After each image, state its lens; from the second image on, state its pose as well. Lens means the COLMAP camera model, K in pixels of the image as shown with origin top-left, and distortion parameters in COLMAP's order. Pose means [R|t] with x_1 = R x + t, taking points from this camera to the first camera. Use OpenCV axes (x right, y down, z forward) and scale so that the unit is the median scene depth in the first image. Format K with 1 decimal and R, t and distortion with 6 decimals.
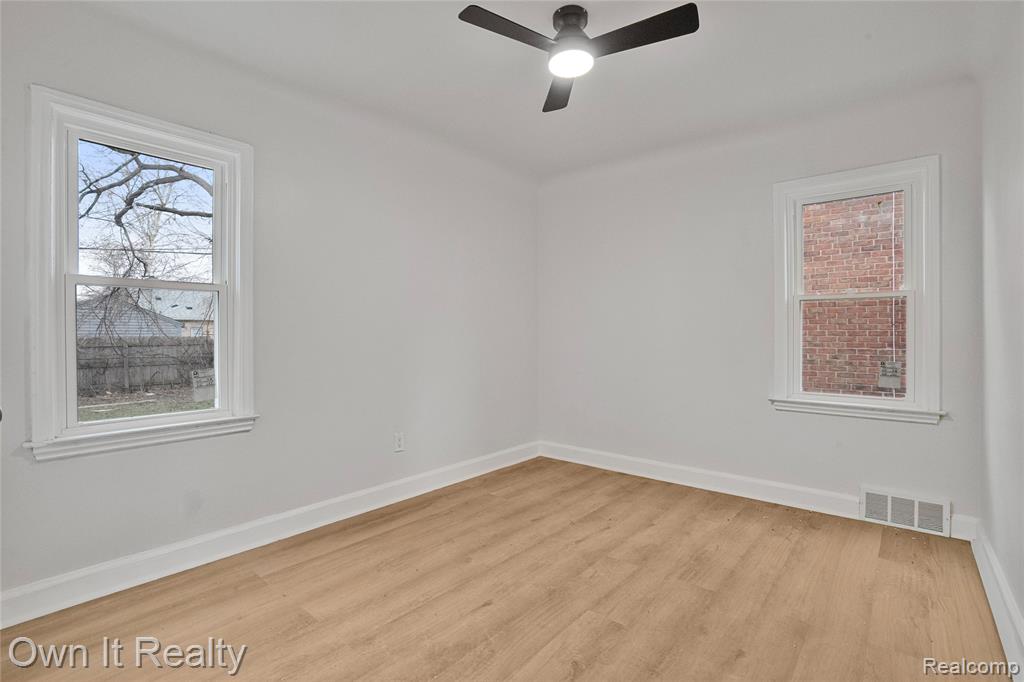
lens RADIAL K [[476.0, 0, 486.1], [0, 476.0, 340.2], [0, 0, 1]] dist [0.001039, 0.000031]
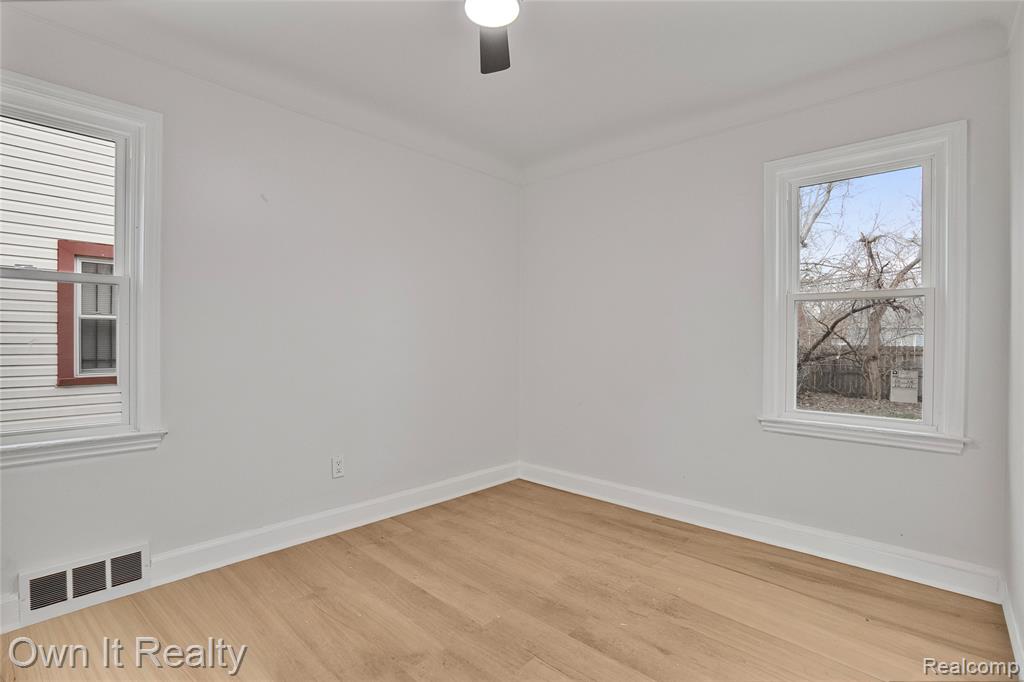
lens RADIAL K [[470.3, 0, 512.0], [0, 470.3, 341.0], [0, 0, 1]] dist [-0.001451, -0.000043]
pose [[0.999816, 0.019101, -0.001949, 0.118299], [-0.019130, 0.999685, -0.016216, -0.001796], [0.001638, 0.016250, 0.999867, 0.131035]]
